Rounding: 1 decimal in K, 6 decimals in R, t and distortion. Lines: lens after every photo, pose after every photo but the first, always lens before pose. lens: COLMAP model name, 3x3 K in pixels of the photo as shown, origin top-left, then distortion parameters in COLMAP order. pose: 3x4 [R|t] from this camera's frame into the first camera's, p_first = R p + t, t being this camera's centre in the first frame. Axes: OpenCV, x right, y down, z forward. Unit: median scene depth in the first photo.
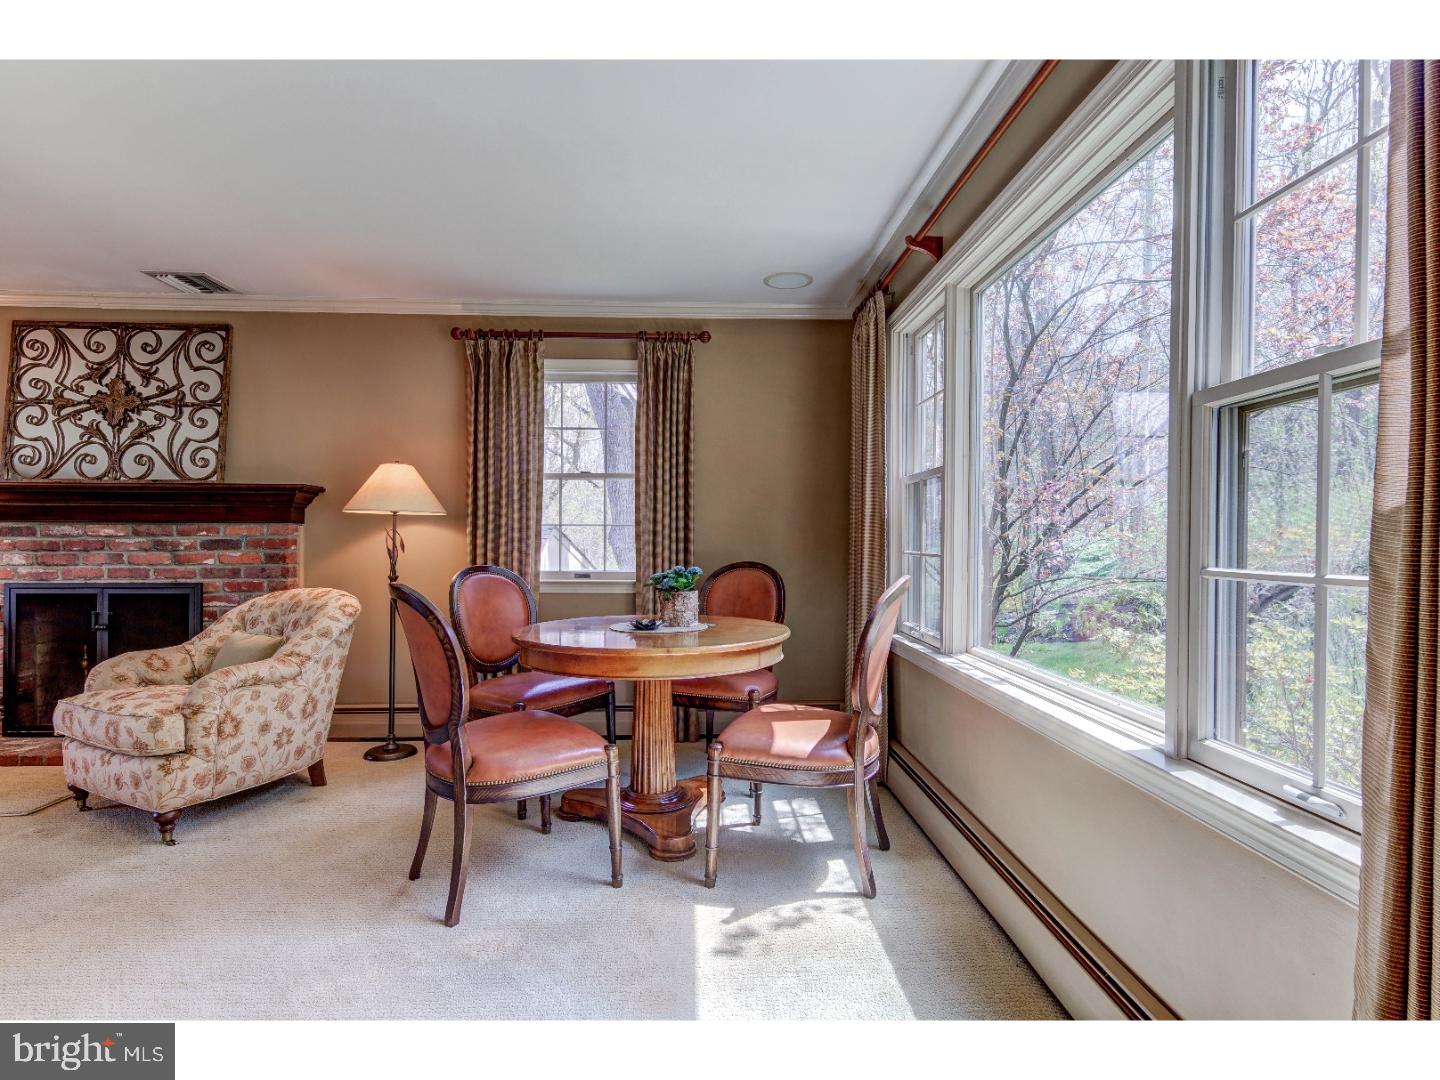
lens RADIAL K [[738.5, 0, 718.4], [0, 738.5, 544.9], [0, 0, 1]] dist [0.025160, -0.013097]
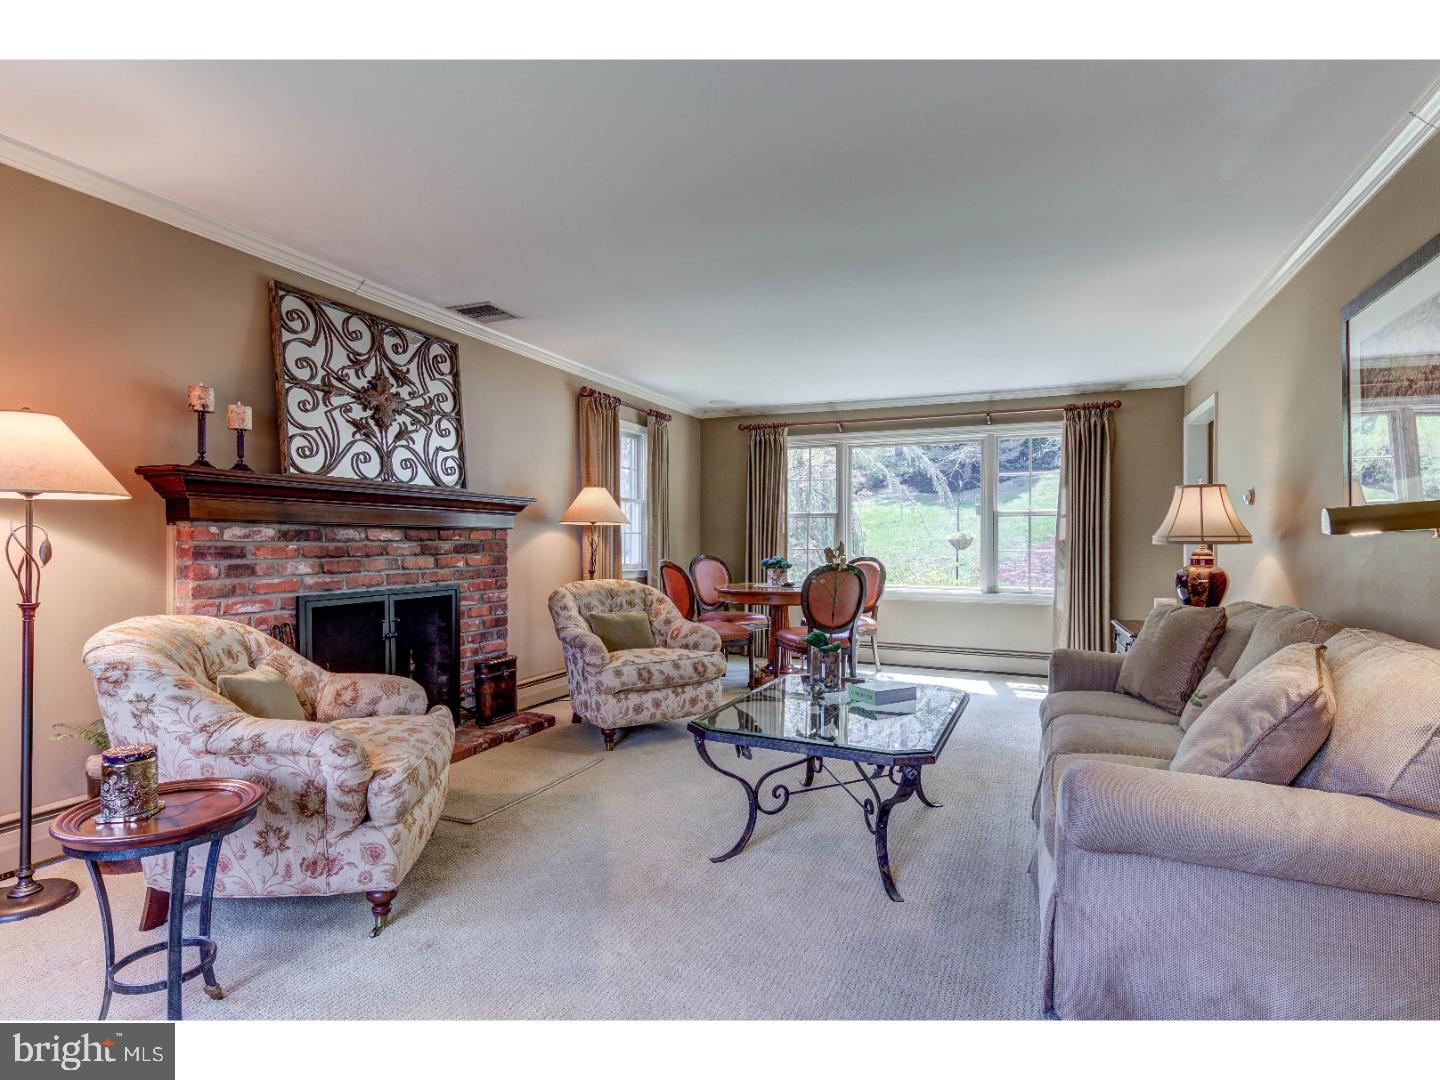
lens RADIAL K [[738.5, 0, 718.4], [0, 738.5, 544.9], [0, 0, 1]] dist [0.025160, -0.013097]
pose [[0.429432, -0.005049, 0.903085, -1.487221], [0.001948, 0.999987, 0.004664, -0.010006], [-0.903097, -0.000243, 0.429436, 0.204483]]
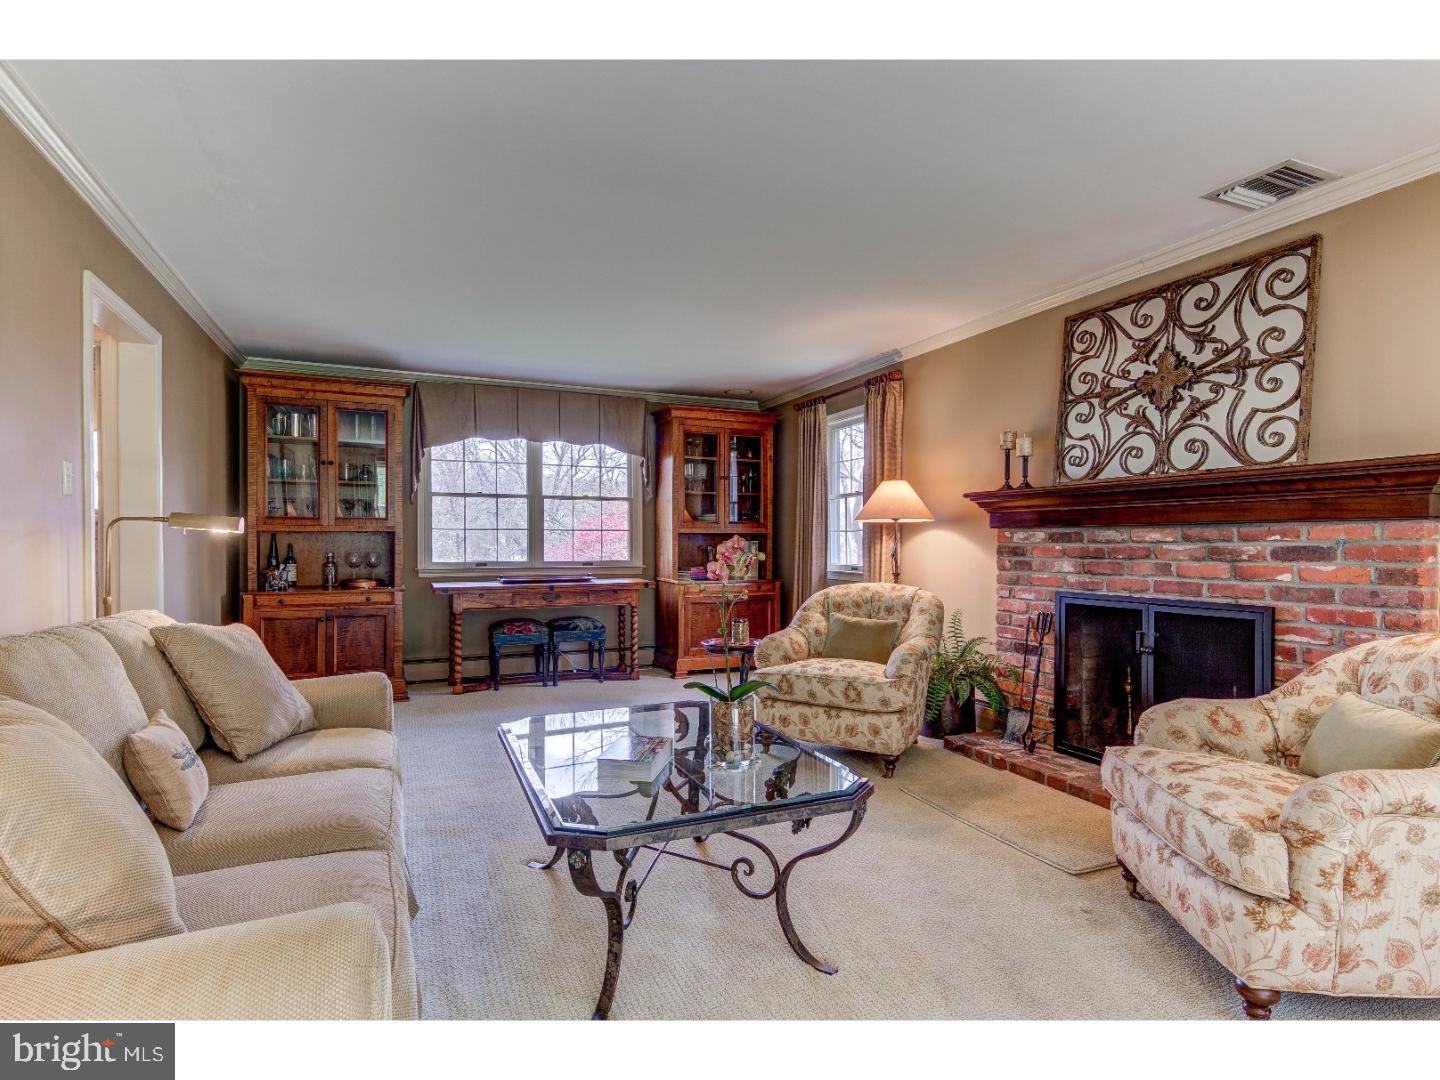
lens RADIAL K [[738.5, 0, 718.4], [0, 738.5, 544.9], [0, 0, 1]] dist [0.025160, -0.013097]
pose [[0.367698, 0.000776, -0.929945, -0.221814], [-0.008247, 0.999963, -0.002427, -0.002463], [0.929909, 0.008562, 0.367691, 0.239079]]
